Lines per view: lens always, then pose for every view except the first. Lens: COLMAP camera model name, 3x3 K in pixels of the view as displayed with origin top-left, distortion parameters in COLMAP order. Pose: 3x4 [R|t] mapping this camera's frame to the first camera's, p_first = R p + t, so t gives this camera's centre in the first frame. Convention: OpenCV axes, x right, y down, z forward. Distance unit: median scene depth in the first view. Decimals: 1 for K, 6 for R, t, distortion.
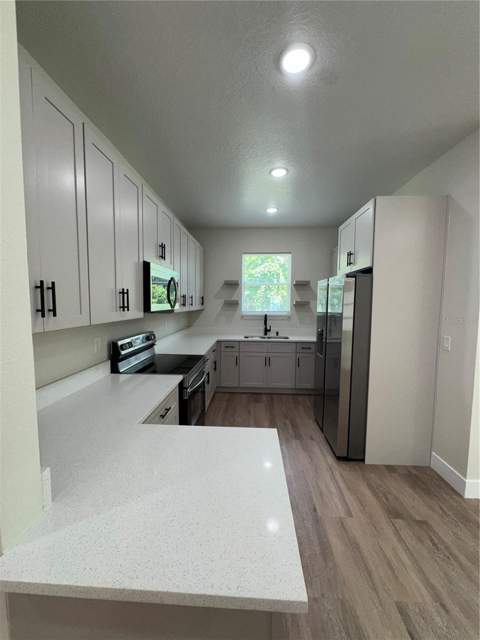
lens RADIAL K [[254.2, 0, 239.2], [0, 254.2, 318.4], [0, 0, 1]] dist [-0.005357, 0.000999]
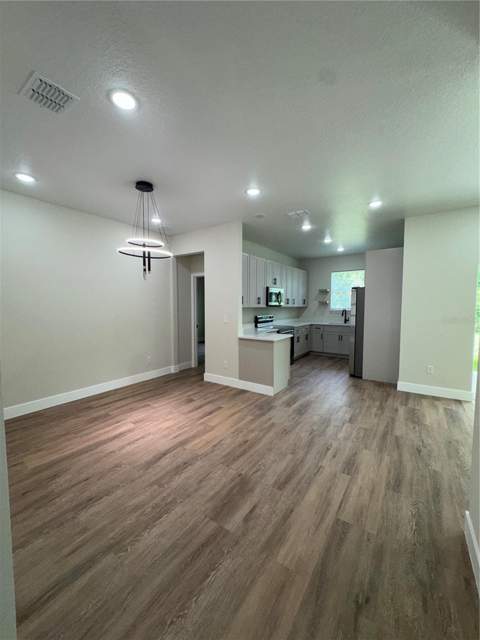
lens RADIAL K [[254.2, 0, 241.2], [0, 254.2, 318.6], [0, 0, 1]] dist [-0.005357, 0.000999]
pose [[0.851593, 0.022814, -0.523706, 0.423598], [-0.029085, 0.999570, -0.003752, 0.069763], [0.523395, 0.018427, 0.851891, -0.747070]]
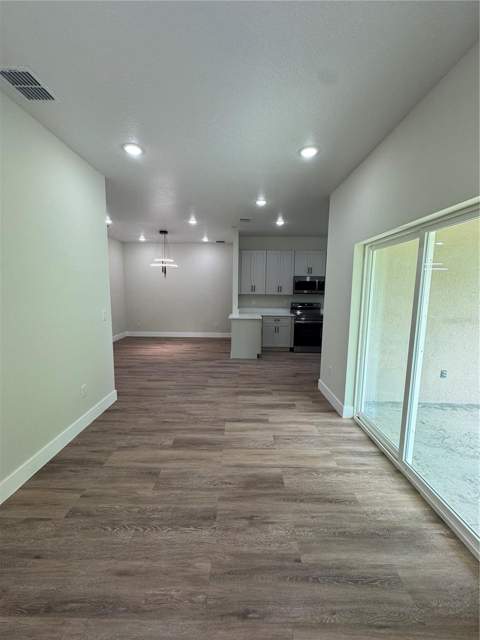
lens RADIAL K [[254.2, 0, 242.1], [0, 254.2, 323.7], [0, 0, 1]] dist [-0.005357, 0.000999]
pose [[0.053404, 0.135909, -0.989281, 1.344644], [-0.074271, 0.988491, 0.131791, -0.007403], [0.995807, 0.066436, 0.062884, 0.113424]]
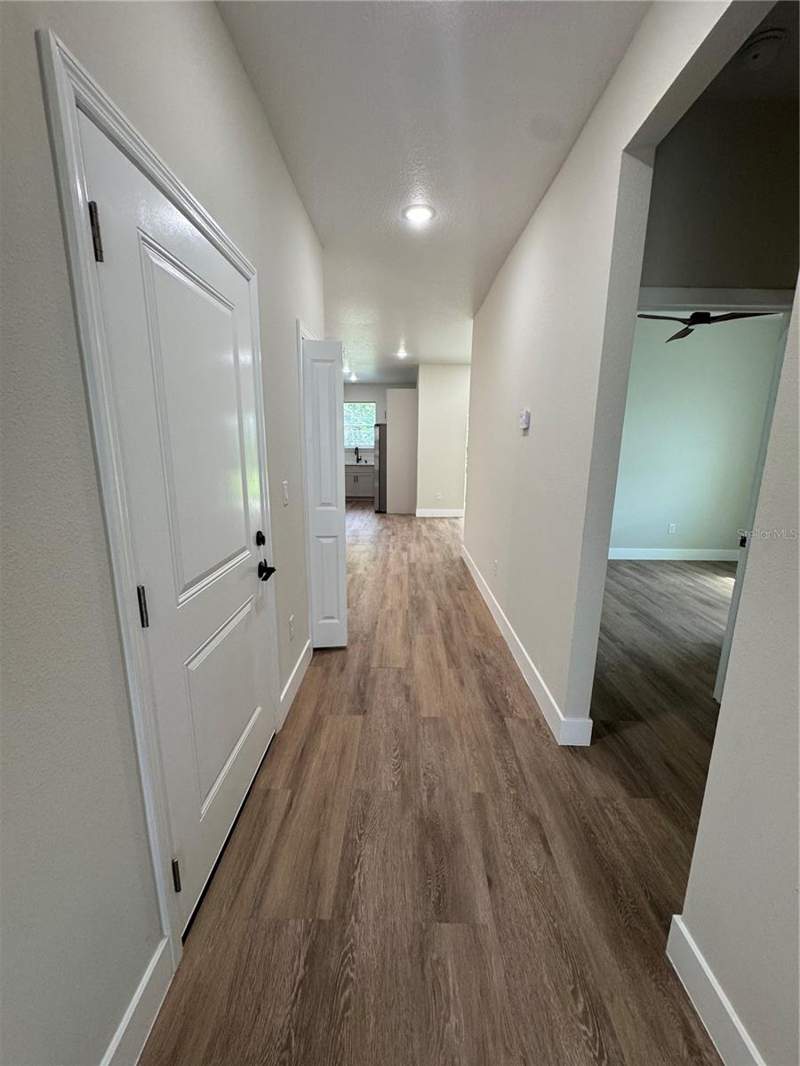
lens RADIAL K [[423.4, 0, 403.8], [0, 423.4, 532.9], [0, 0, 1]] dist [-0.005357, 0.000999]
pose [[0.998788, -0.010655, 0.048062, 0.271475], [0.003547, 0.989337, 0.145598, 0.121426], [-0.049101, -0.145251, 0.988176, -1.542809]]
